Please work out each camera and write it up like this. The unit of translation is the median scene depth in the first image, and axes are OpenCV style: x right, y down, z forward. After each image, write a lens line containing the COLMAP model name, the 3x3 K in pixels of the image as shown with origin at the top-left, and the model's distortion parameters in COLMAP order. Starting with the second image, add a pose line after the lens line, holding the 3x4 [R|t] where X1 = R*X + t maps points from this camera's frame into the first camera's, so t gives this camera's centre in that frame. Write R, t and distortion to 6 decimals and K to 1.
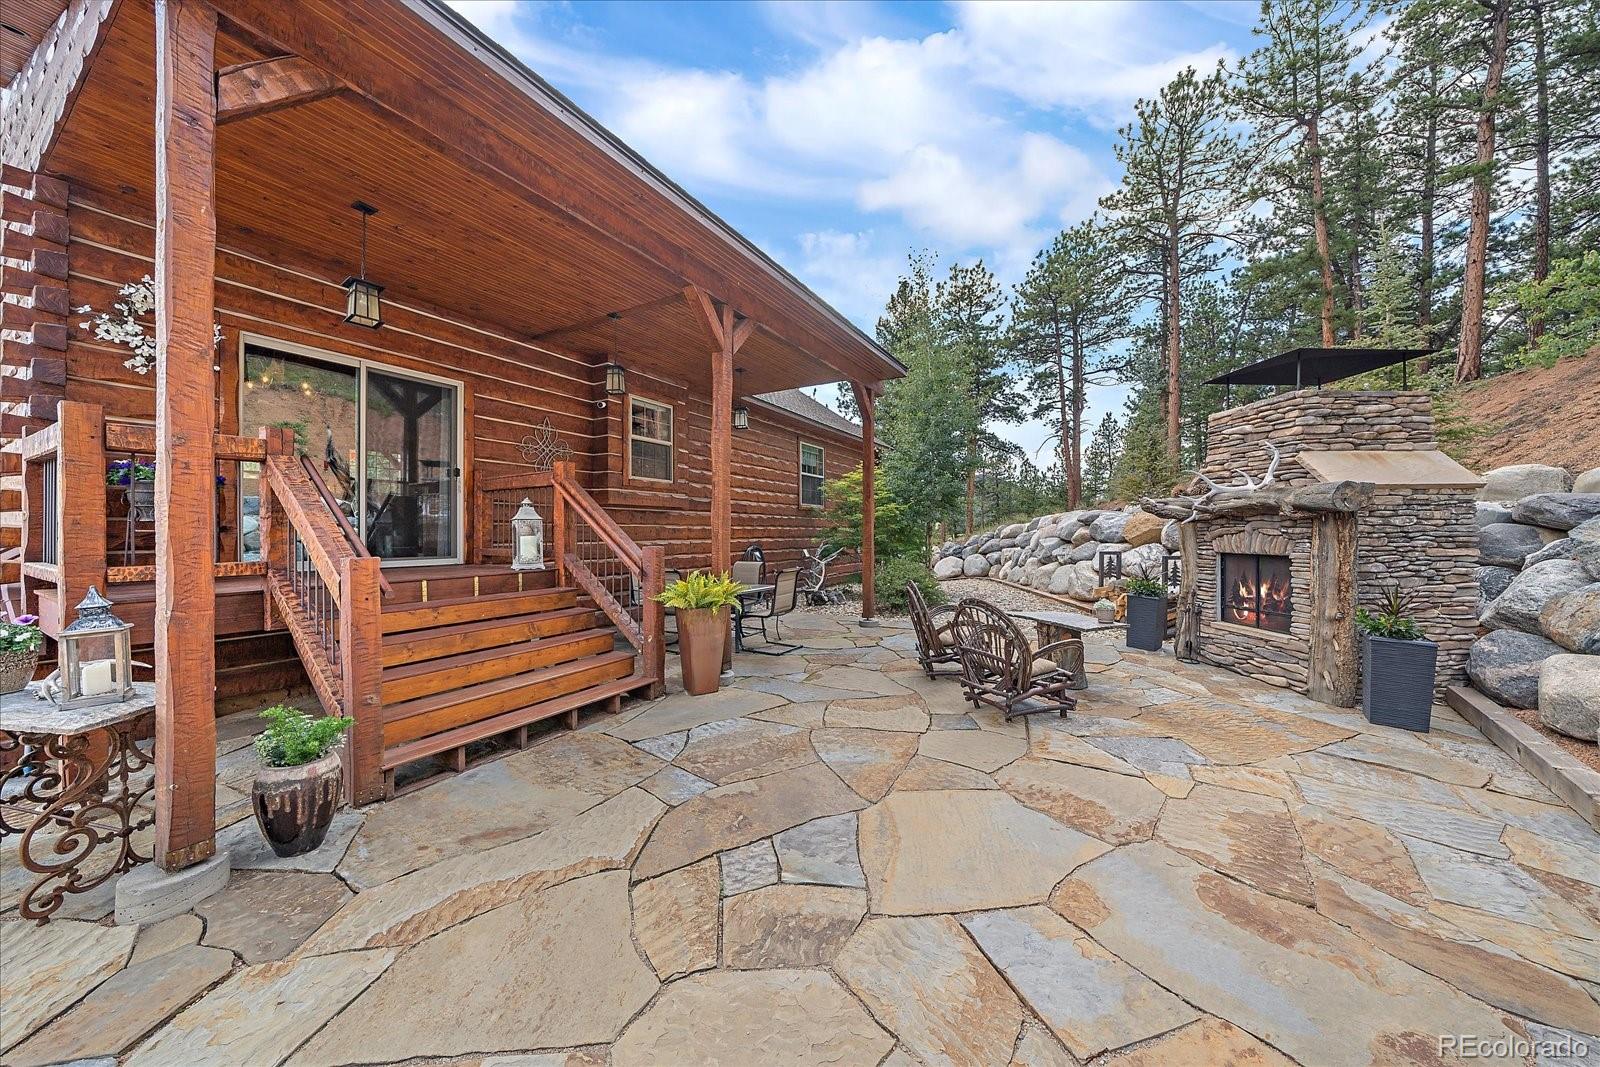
lens RADIAL K [[555.8, 0, 802.3], [0, 555.8, 534.6], [0, 0, 1]] dist [-0.006245, -0.000034]
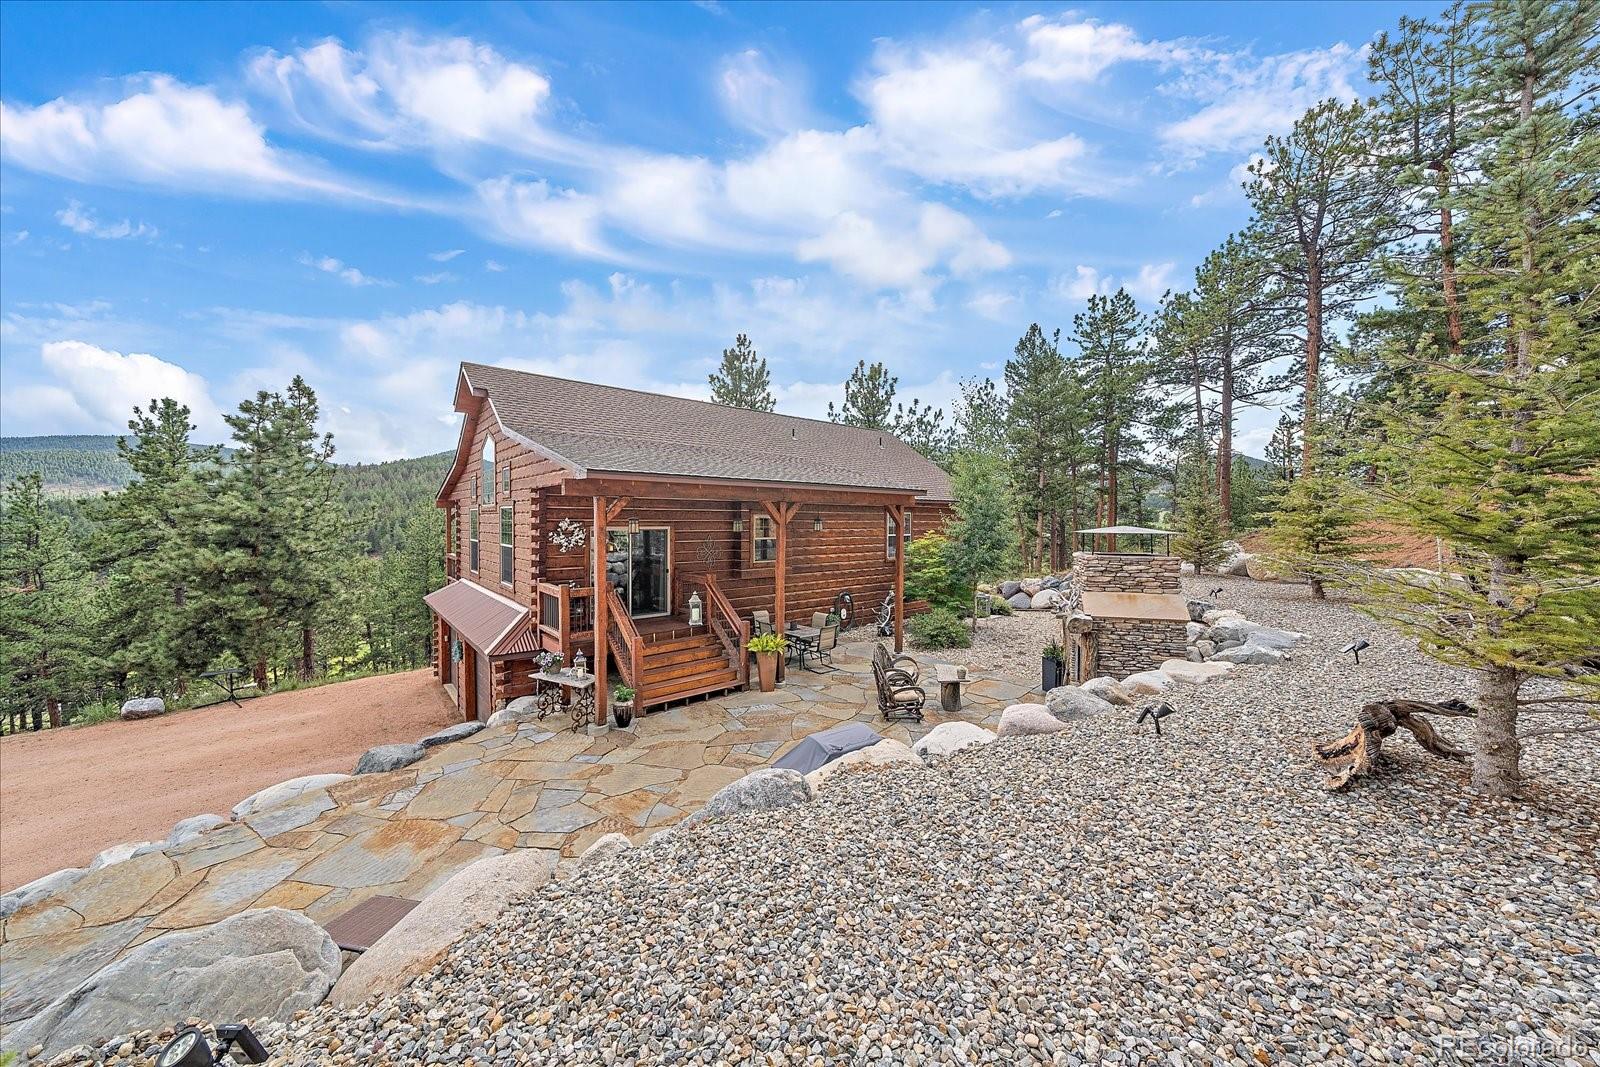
lens RADIAL K [[588.7, 0, 800.0], [0, 588.7, 533.5], [0, 0, 1]] dist [-0.000026, -0.000133]
pose [[0.939284, 0.018566, -0.342638, 0.627364], [-0.006913, 0.999356, 0.035202, -0.354899], [0.343071, -0.030696, 0.938808, -0.939981]]
